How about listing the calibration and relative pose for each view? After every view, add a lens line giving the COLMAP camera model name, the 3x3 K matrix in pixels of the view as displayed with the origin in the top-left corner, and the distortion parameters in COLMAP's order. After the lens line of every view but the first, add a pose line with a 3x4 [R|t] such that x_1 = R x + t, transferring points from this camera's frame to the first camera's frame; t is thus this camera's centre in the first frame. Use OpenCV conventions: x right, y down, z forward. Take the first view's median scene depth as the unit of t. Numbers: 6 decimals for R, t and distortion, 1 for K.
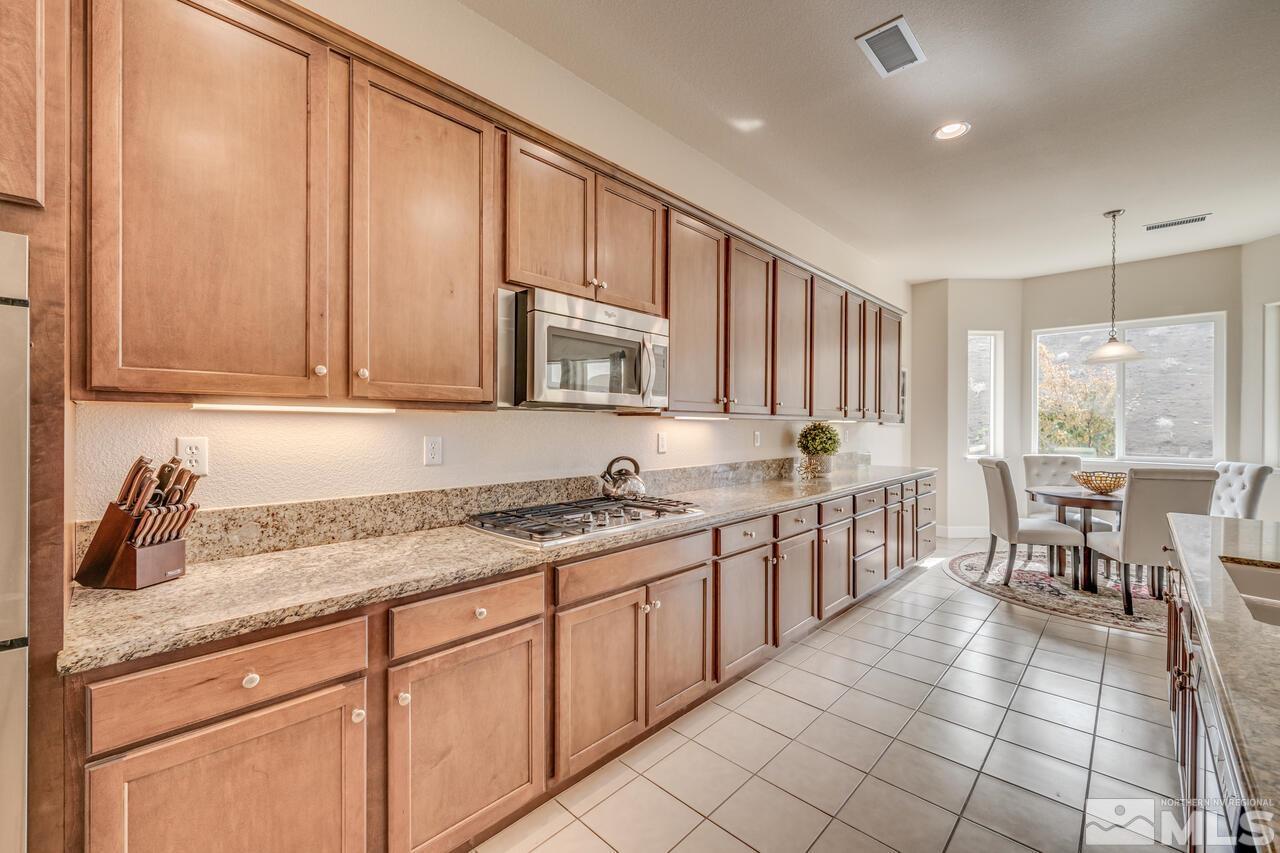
lens RADIAL K [[517.4, 0, 640.0], [0, 517.4, 426.5], [0, 0, 1]] dist [0.000621, 0.000018]
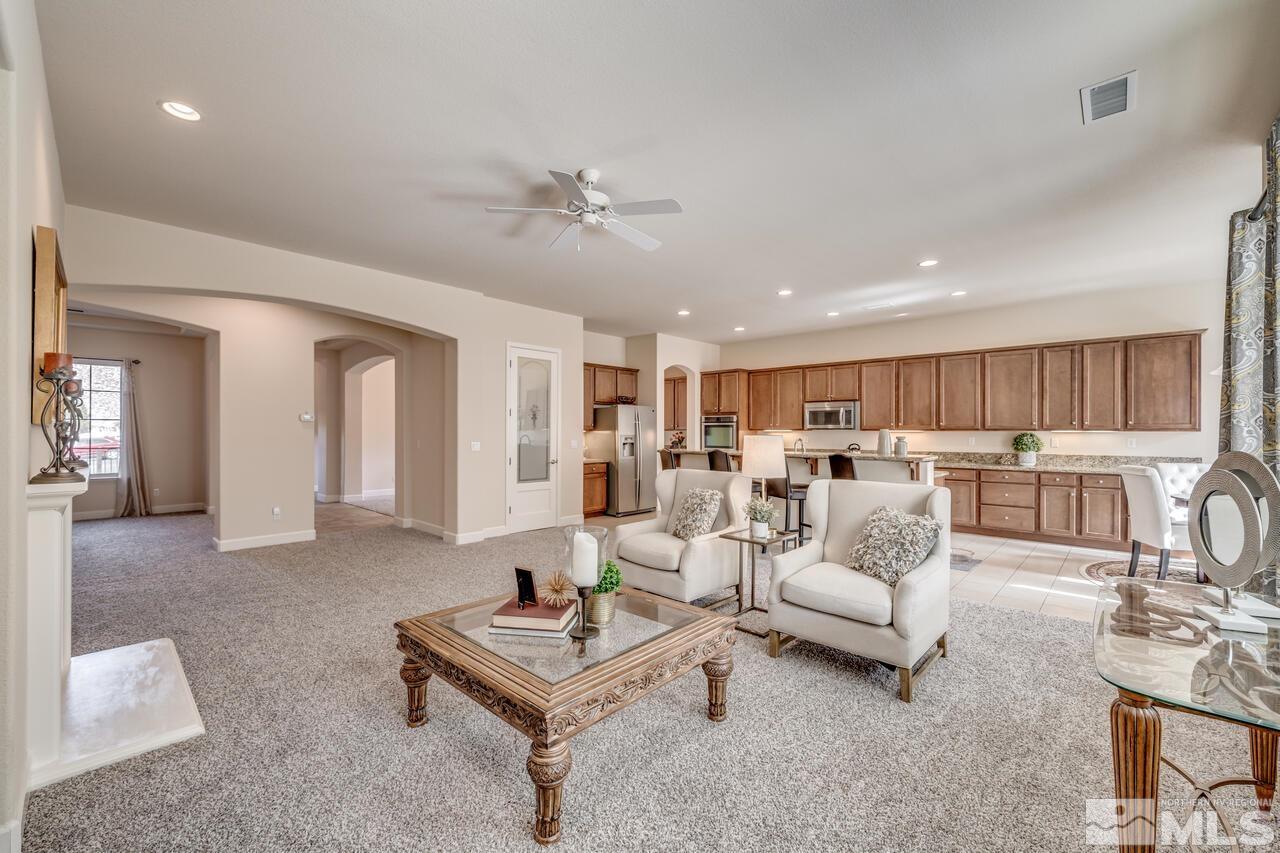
lens RADIAL K [[518.3, 0, 634.3], [0, 518.3, 431.6], [0, 0, 1]] dist [0.000751, 0.000187]
pose [[0.004992, -0.006417, -0.999967, 4.482427], [-0.005921, 0.999962, -0.006447, 0.017442], [0.999970, 0.005953, 0.004954, -0.531044]]
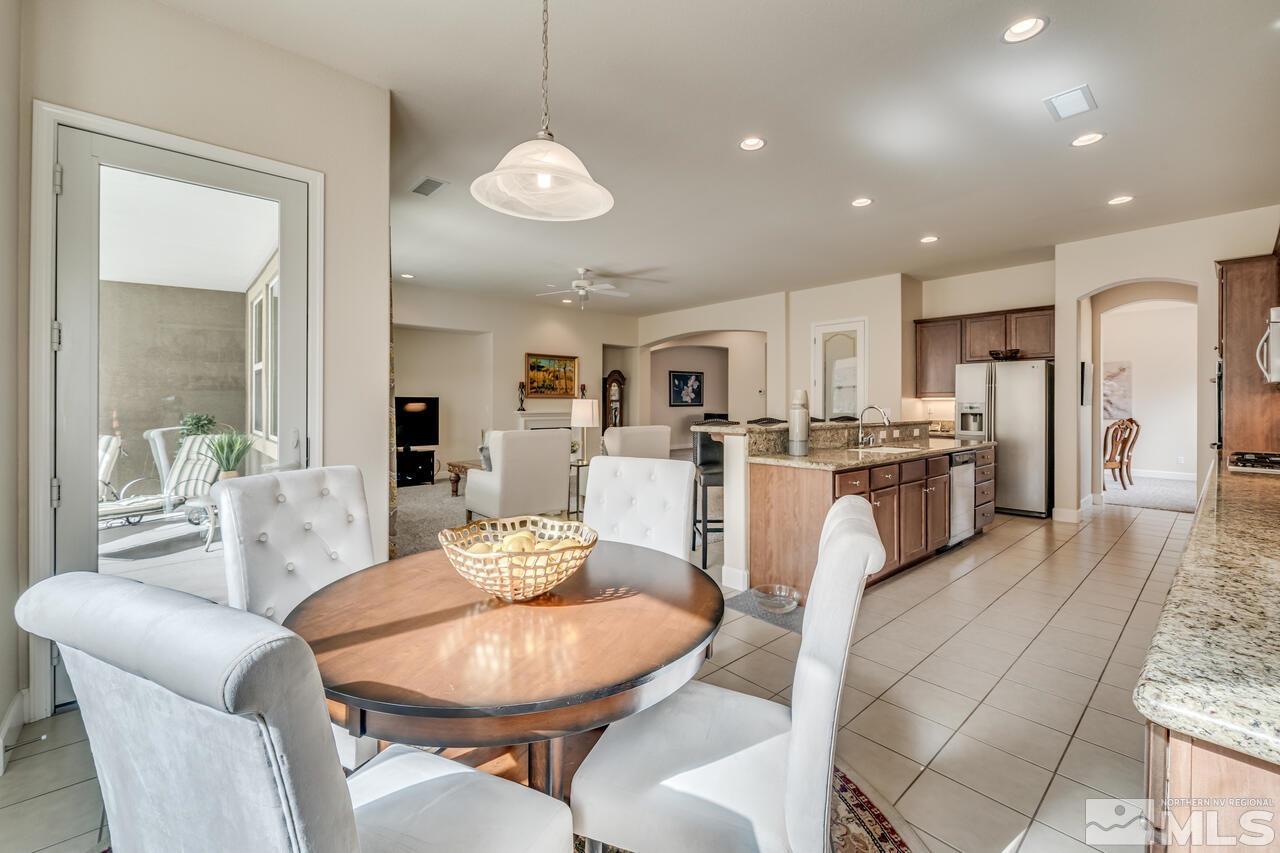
lens RADIAL K [[528.9, 0, 640.6], [0, 528.9, 402.6], [0, 0, 1]] dist [-0.001145, -0.000326]
pose [[-0.996996, -0.007507, 0.077084, 1.884912], [-0.007290, 0.999969, 0.003093, 0.023138], [-0.077105, 0.002521, -0.997020, 3.119340]]
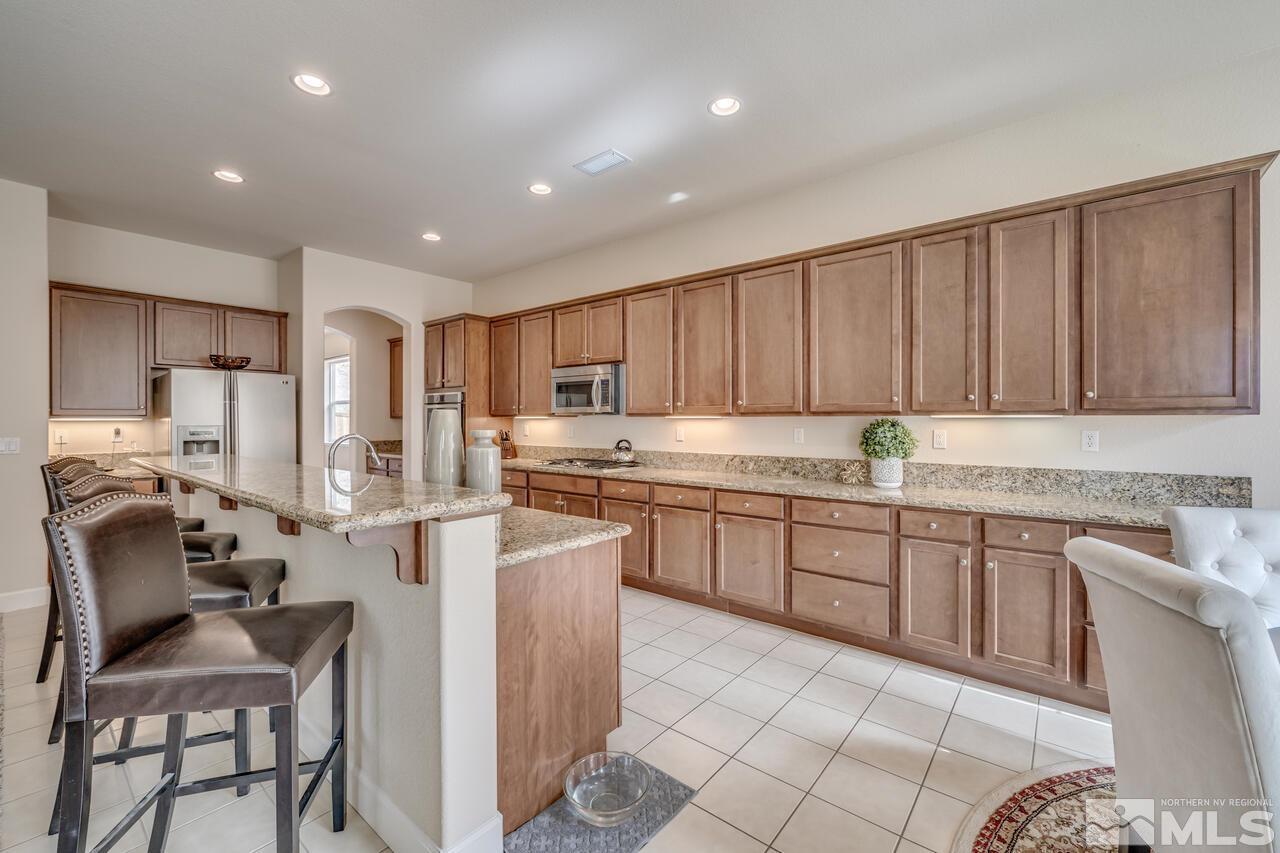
lens RADIAL K [[520.8, 0, 635.9], [0, 520.8, 418.8], [0, 0, 1]] dist [-0.000025, 0.000022]
pose [[0.071252, -0.007434, -0.997431, 2.539576], [-0.002334, 0.999968, -0.007619, -0.000552], [0.997456, 0.002870, 0.071232, 1.291163]]
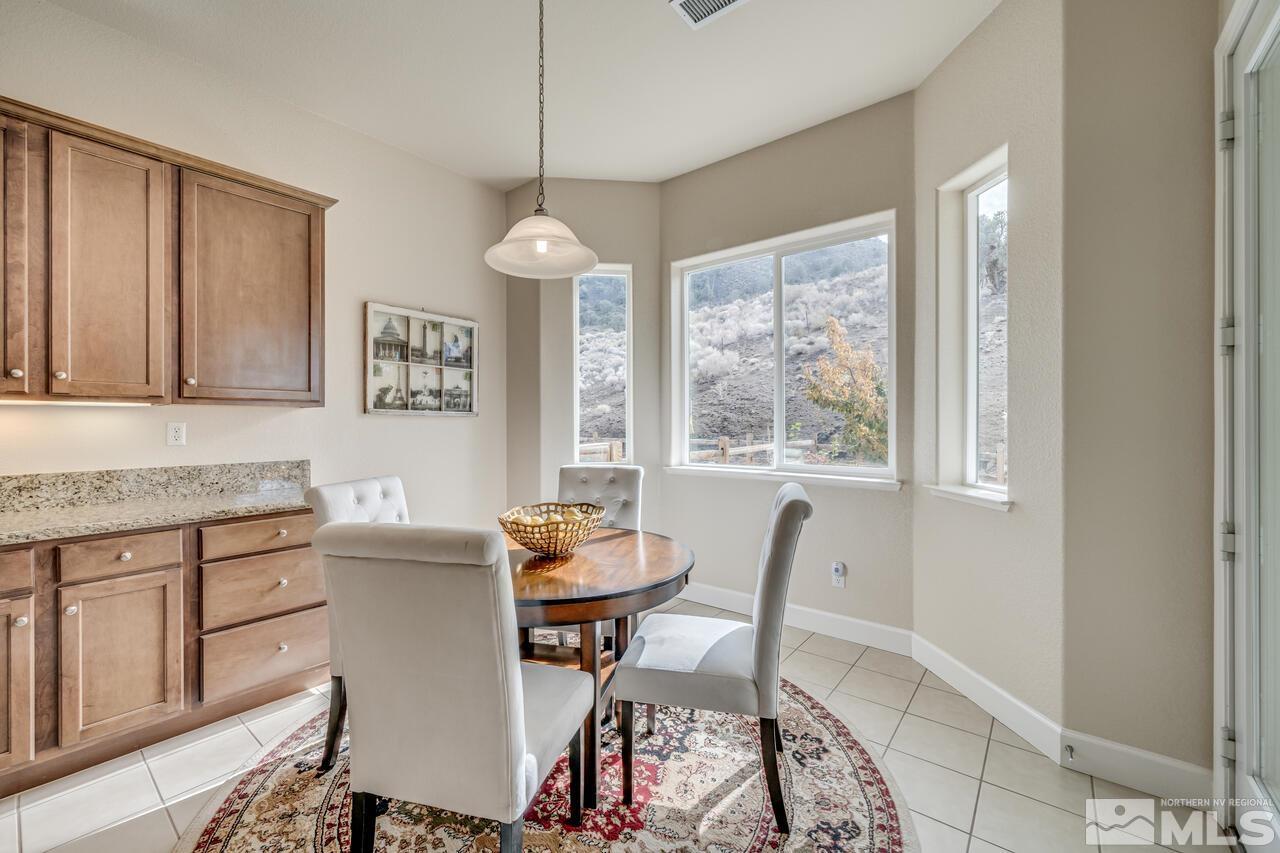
lens RADIAL K [[515.6, 0, 639.2], [0, 515.6, 423.9], [0, 0, 1]] dist [-0.001481, -0.000413]
pose [[0.995856, -0.006484, 0.090716, 2.200573], [0.006569, 0.999978, -0.000637, 0.031991], [-0.090710, 0.001230, 0.995877, 1.265391]]
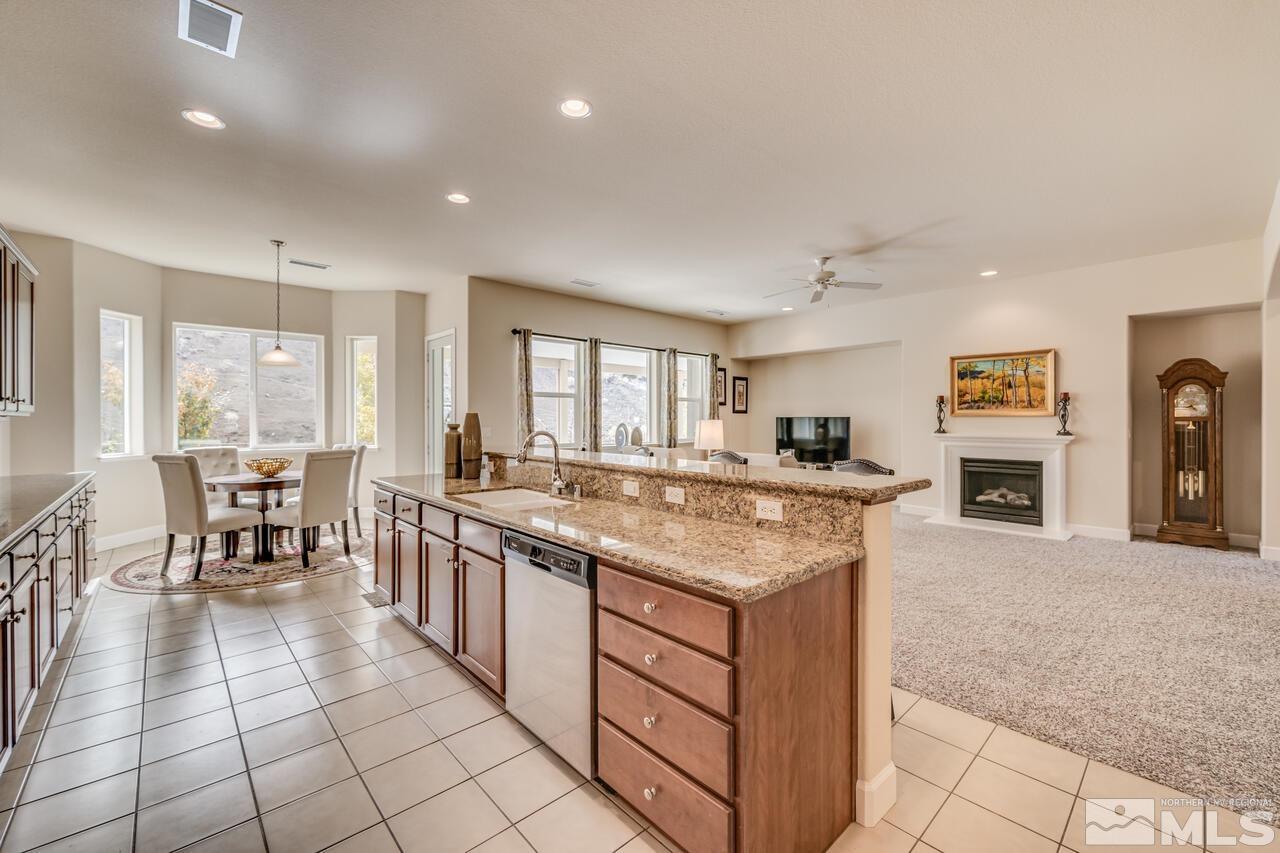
lens RADIAL K [[520.8, 0, 635.9], [0, 520.8, 418.8], [0, 0, 1]] dist [-0.000025, 0.000022]
pose [[0.070900, -0.003739, 0.997476, -0.543208], [0.005590, 0.999979, 0.003351, -0.003923], [-0.997468, 0.005338, 0.070920, 0.196834]]
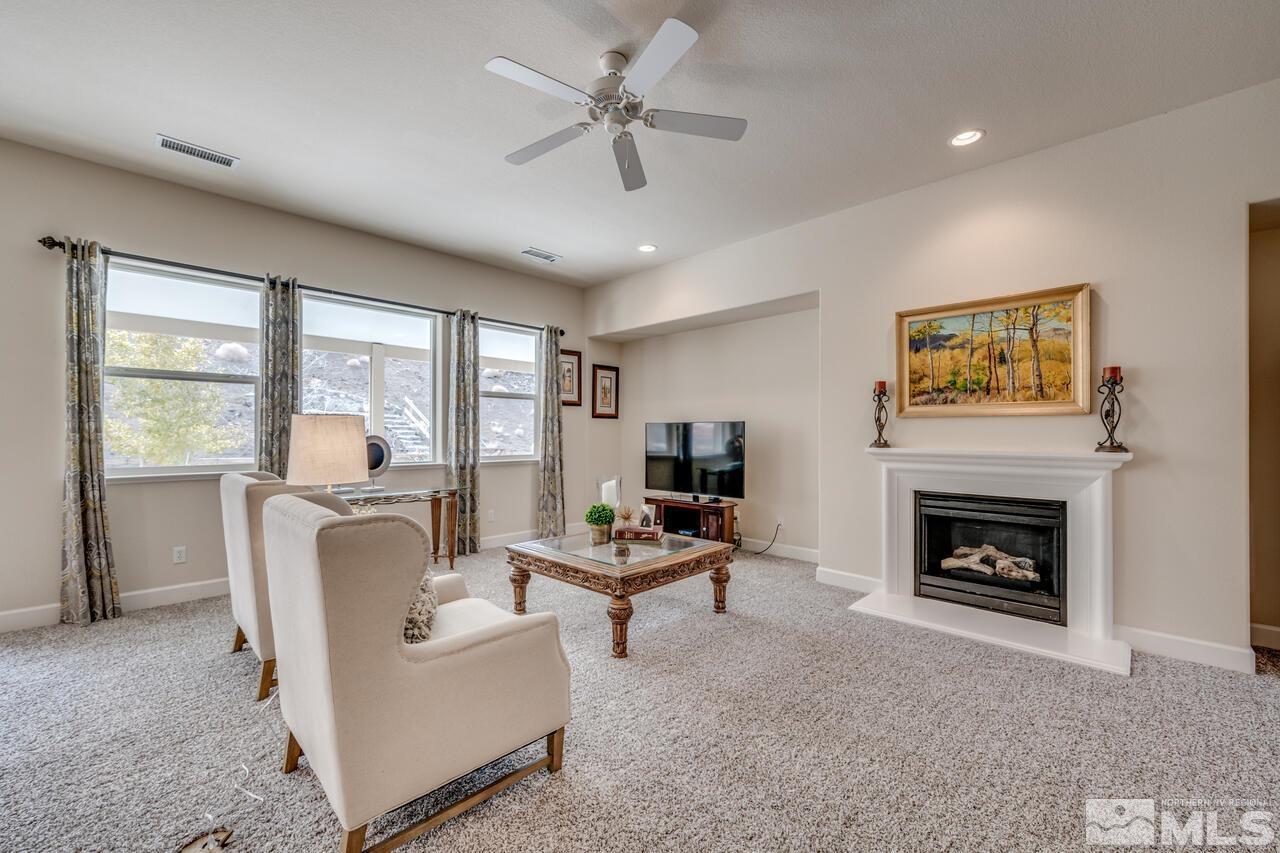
lens RADIAL K [[515.0, 0, 634.6], [0, 515.0, 429.7], [0, 0, 1]] dist [-0.000099, -0.000063]
pose [[0.017140, 0.003538, 0.999847, 1.237689], [0.002827, 0.999990, -0.003587, 0.057087], [-0.999849, 0.002888, 0.017129, -0.760781]]
